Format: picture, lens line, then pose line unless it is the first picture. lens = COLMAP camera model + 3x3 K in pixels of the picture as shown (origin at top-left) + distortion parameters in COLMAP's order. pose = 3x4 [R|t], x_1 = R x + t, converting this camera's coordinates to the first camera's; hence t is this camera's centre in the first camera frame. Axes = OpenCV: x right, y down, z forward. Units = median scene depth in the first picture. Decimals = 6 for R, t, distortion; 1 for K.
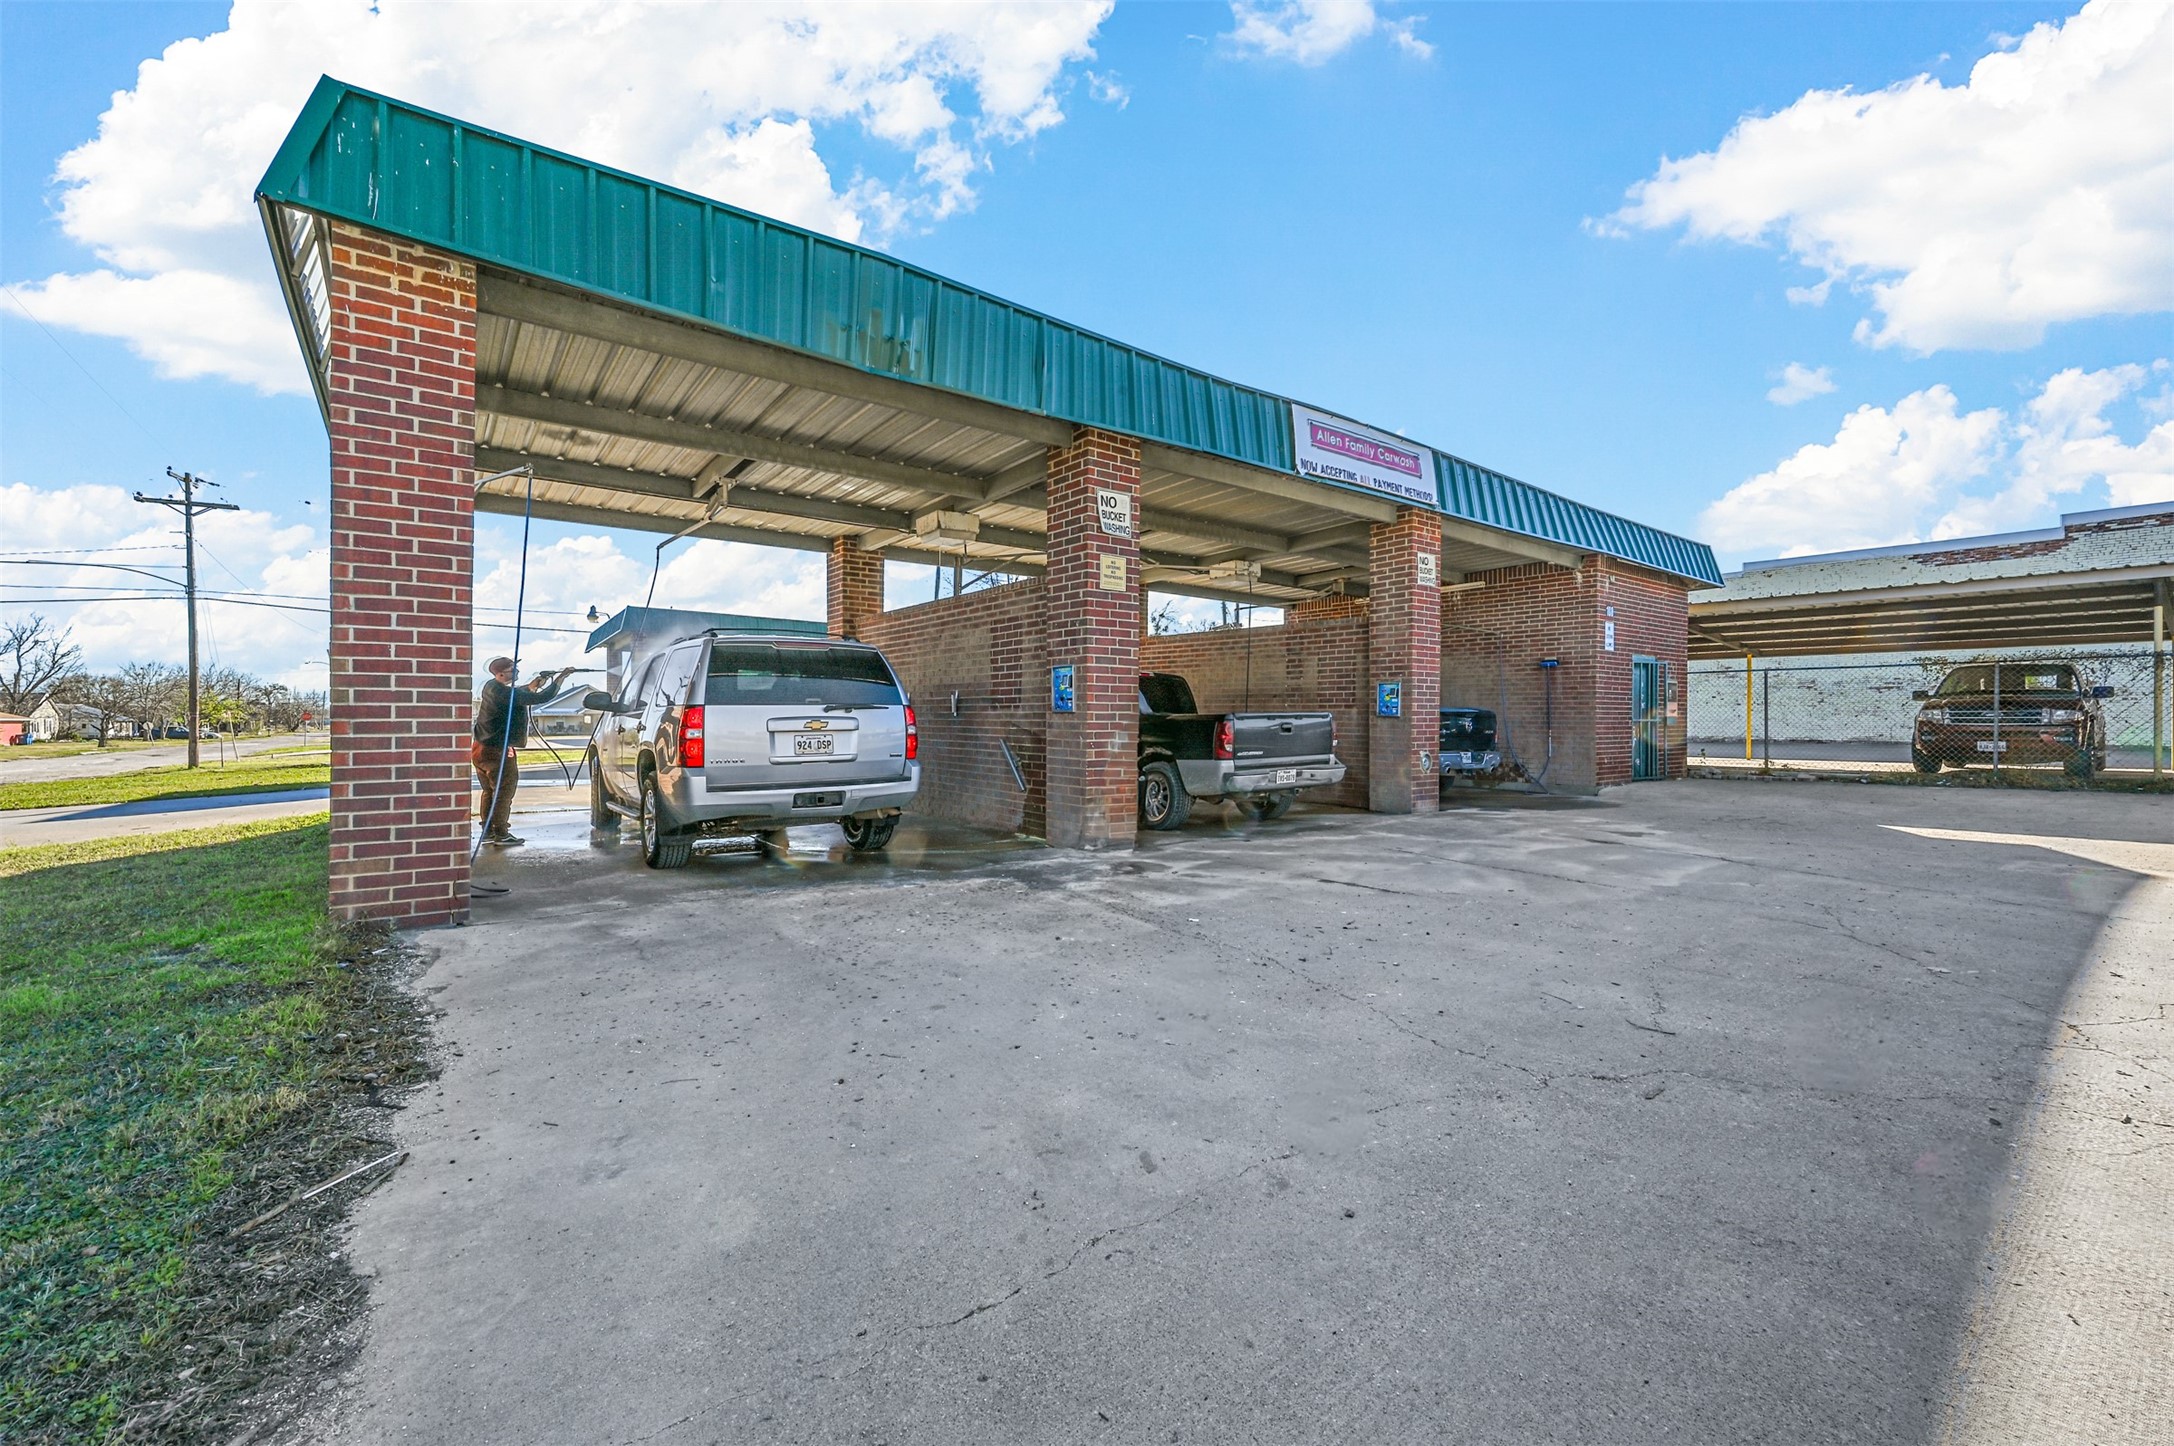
lens RADIAL K [[866.7, 0, 1067.7], [0, 866.7, 712.5], [0, 0, 1]] dist [-0.003694, 0.001239]
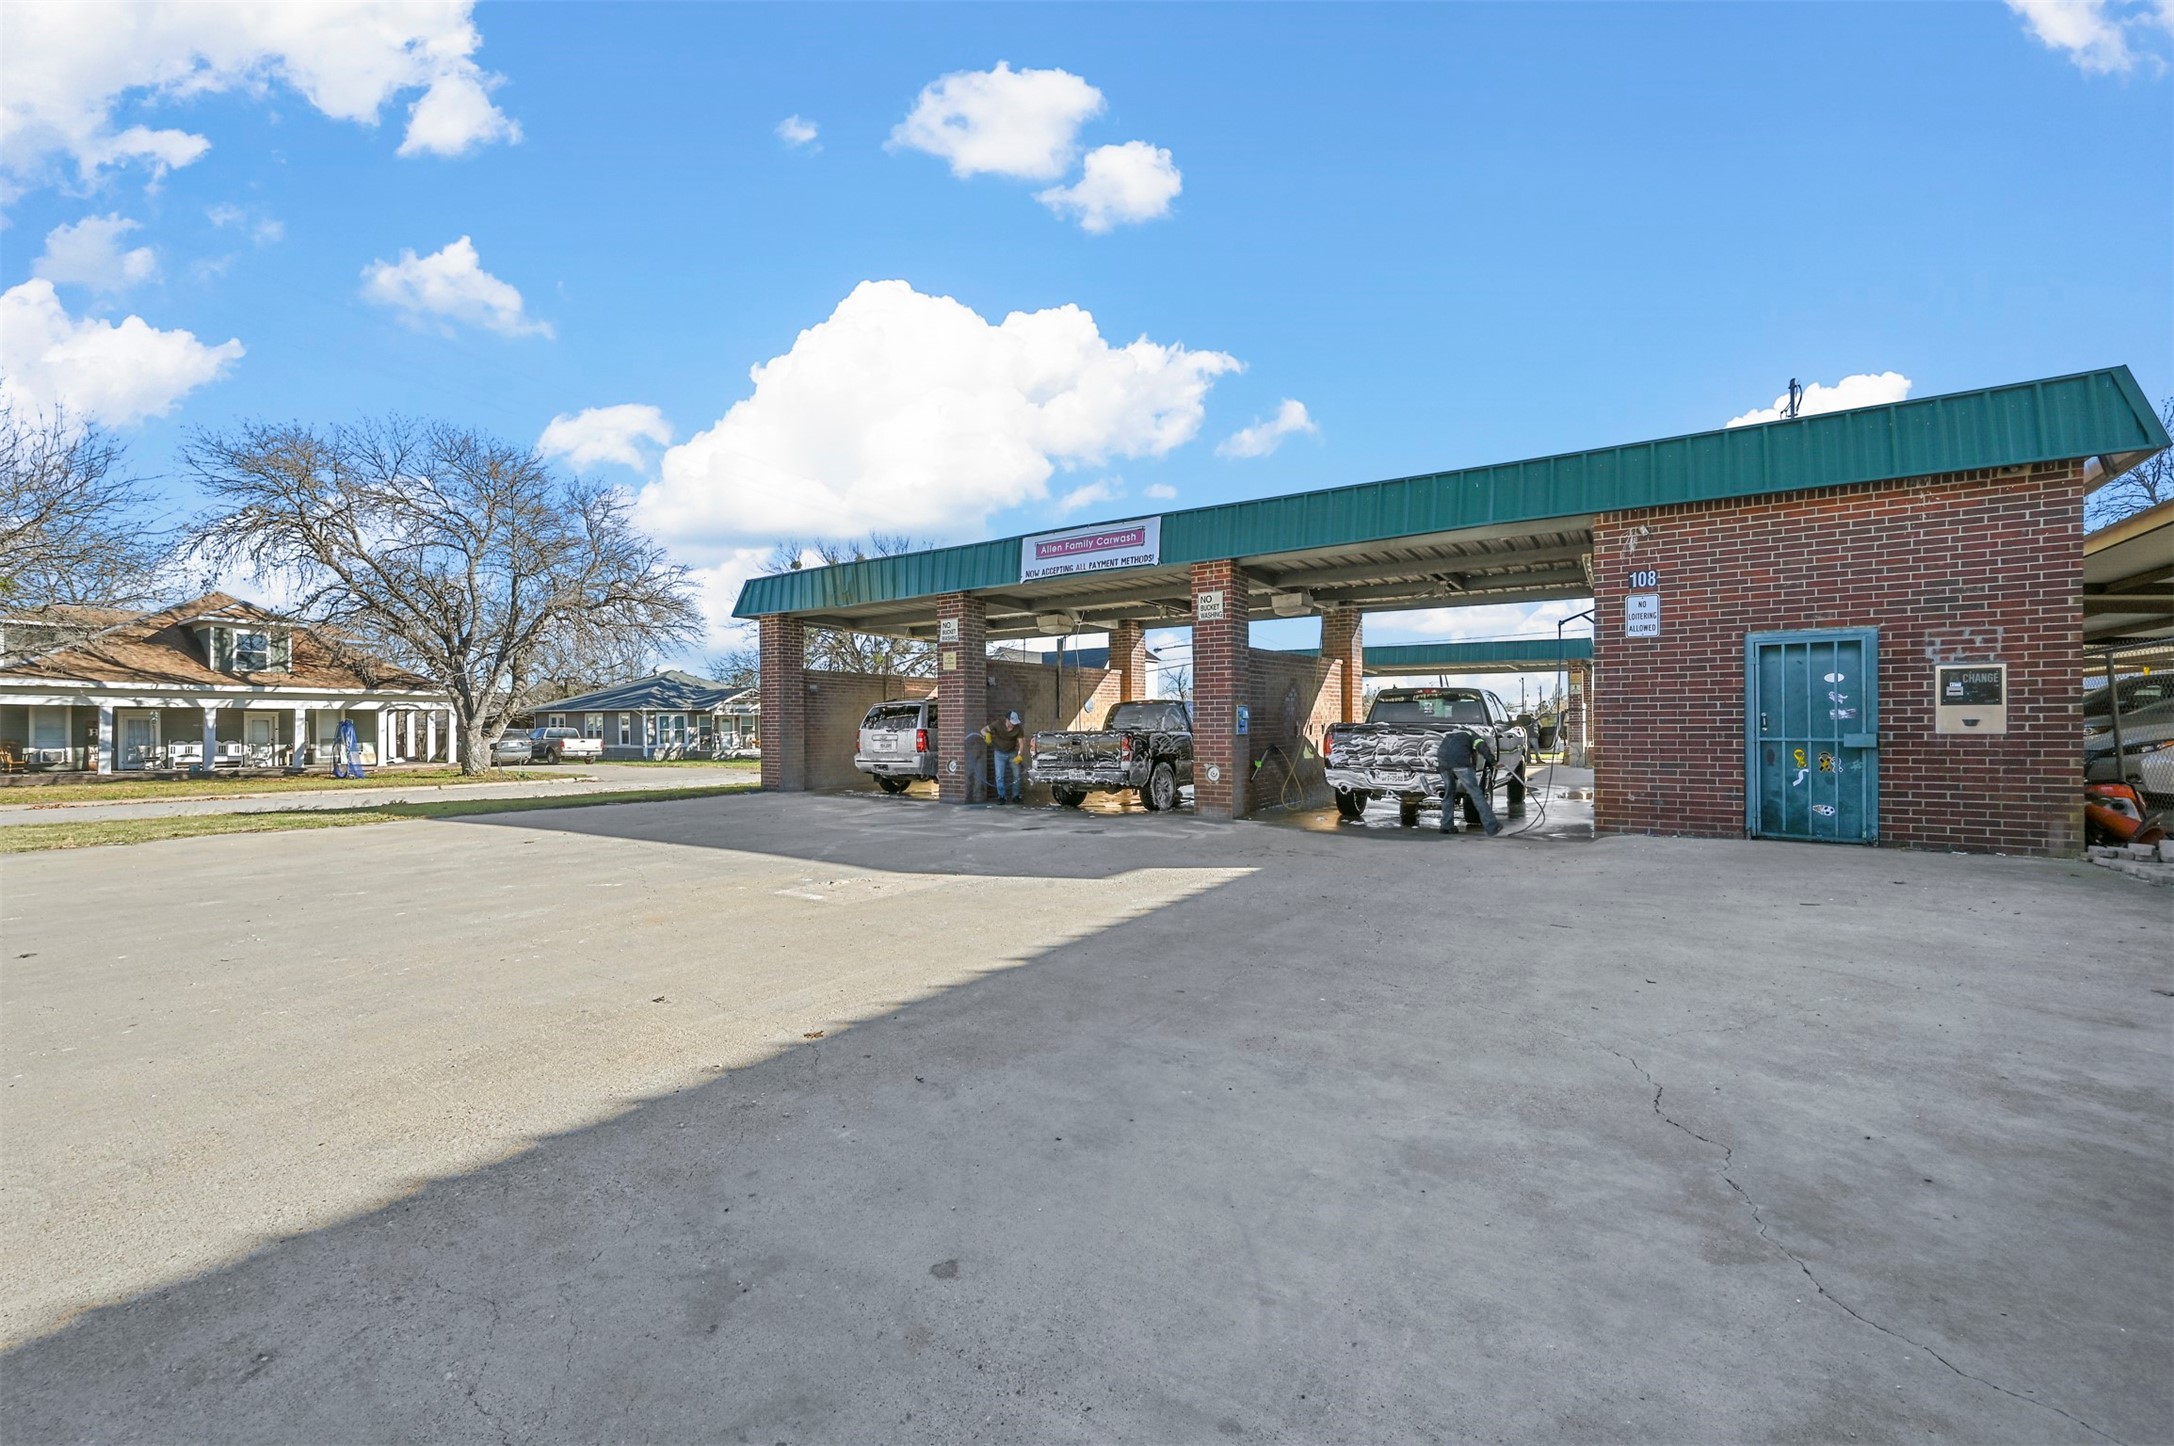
lens RADIAL K [[866.7, 0, 1083.2], [0, 866.7, 714.2], [0, 0, 1]] dist [-0.003694, 0.001239]
pose [[0.329039, -0.015178, -0.944194, 1.727586], [0.012382, 0.999854, -0.011758, -0.012550], [0.944235, -0.007822, 0.329179, 0.555468]]
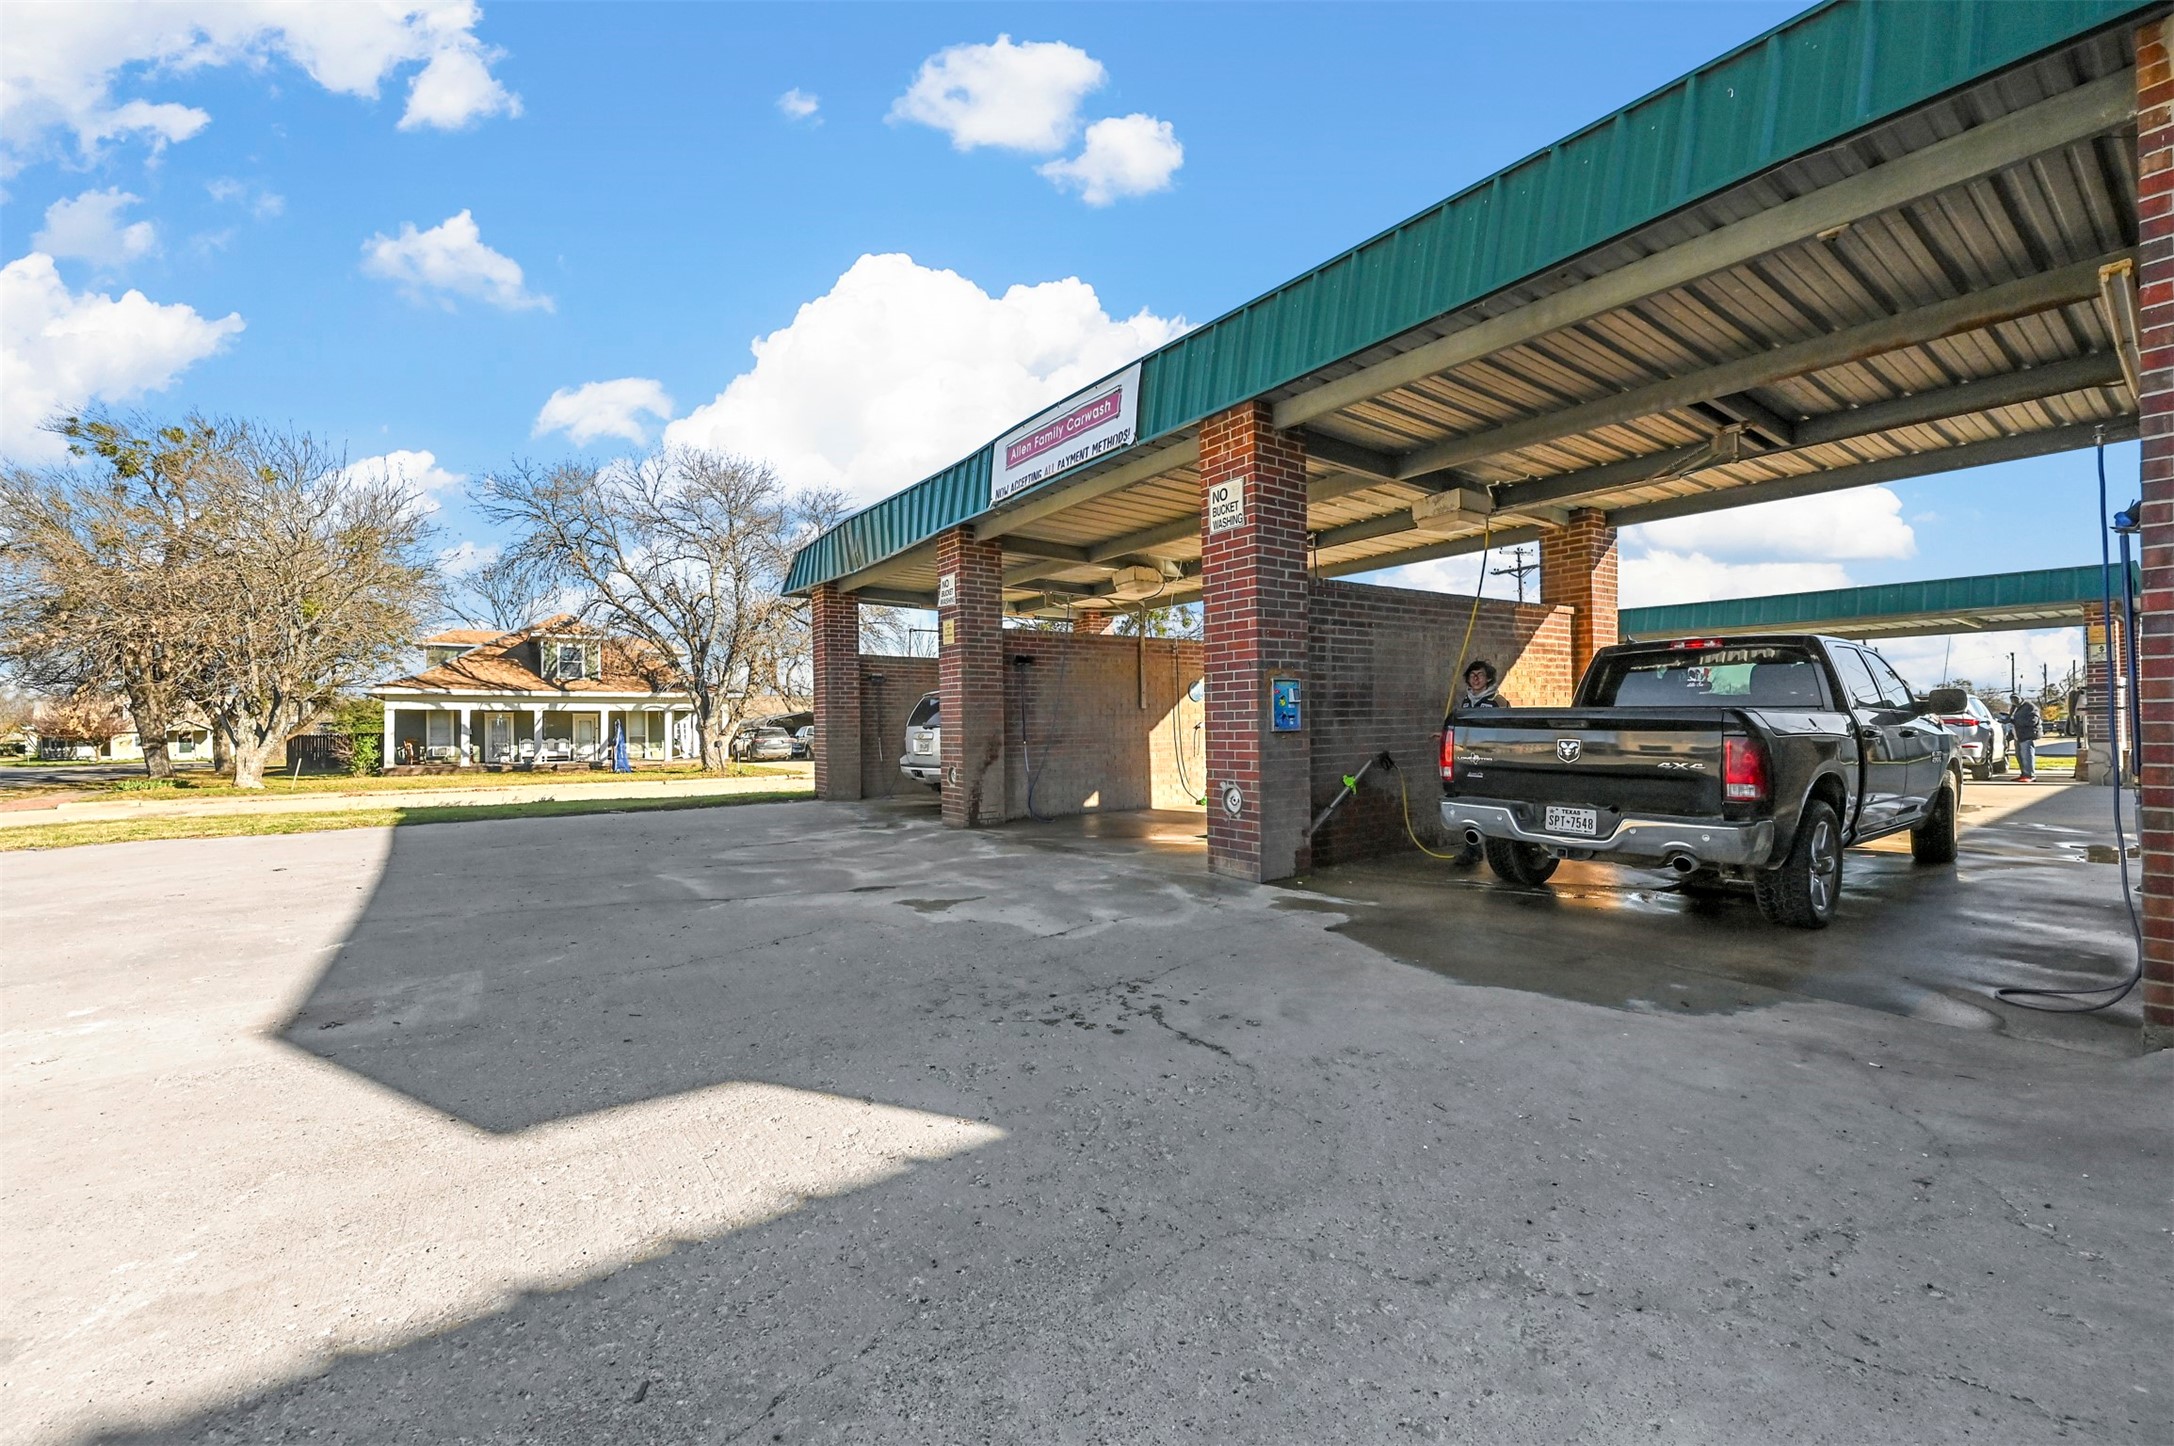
lens RADIAL K [[866.7, 0, 1082.0], [0, 866.7, 716.8], [0, 0, 1]] dist [-0.003694, 0.001239]
pose [[-0.020783, -0.010730, -0.999726, 1.282515], [0.018524, 0.999767, -0.011115, -0.001071], [0.999612, -0.018750, -0.020579, 1.082276]]
